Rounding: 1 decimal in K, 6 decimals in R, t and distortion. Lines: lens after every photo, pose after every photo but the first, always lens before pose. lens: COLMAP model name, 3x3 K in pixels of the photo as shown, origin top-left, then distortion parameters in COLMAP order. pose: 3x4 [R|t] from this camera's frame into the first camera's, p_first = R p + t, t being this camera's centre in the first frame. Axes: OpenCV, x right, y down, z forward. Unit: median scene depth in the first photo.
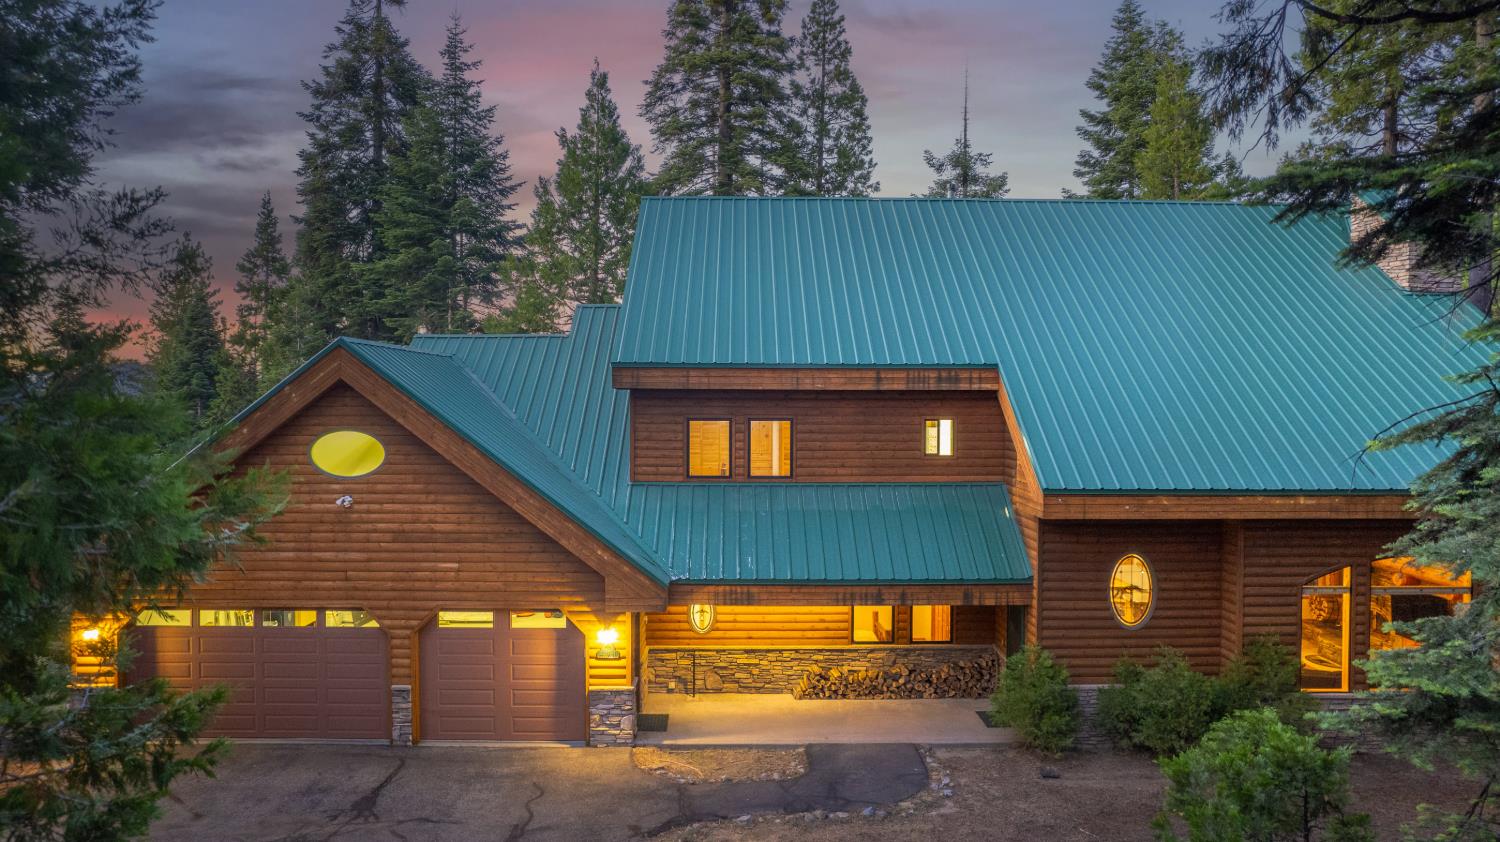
lens RADIAL K [[984.7, 0, 750.0], [0, 984.7, 421.0], [0, 0, 1]] dist [-0.057503, 0.047734]
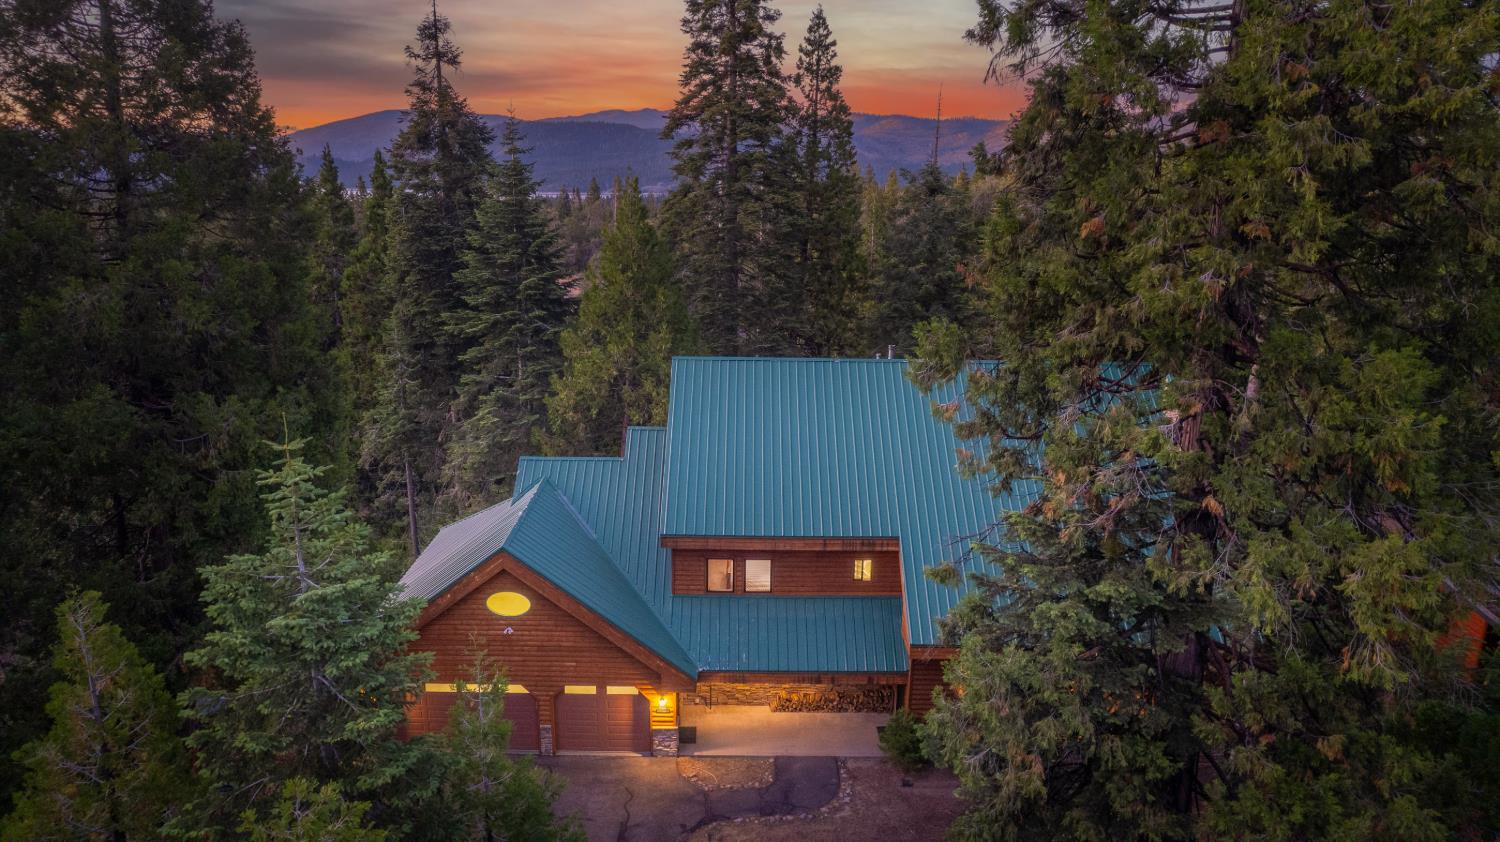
lens RADIAL K [[984.7, 0, 750.0], [0, 984.7, 421.0], [0, 0, 1]] dist [-0.057503, 0.047734]
pose [[0.999935, 0.011202, -0.002335, 0.009457], [-0.010266, 0.968328, 0.249469, -0.696210], [0.005056, -0.249429, 0.968380, -0.562945]]
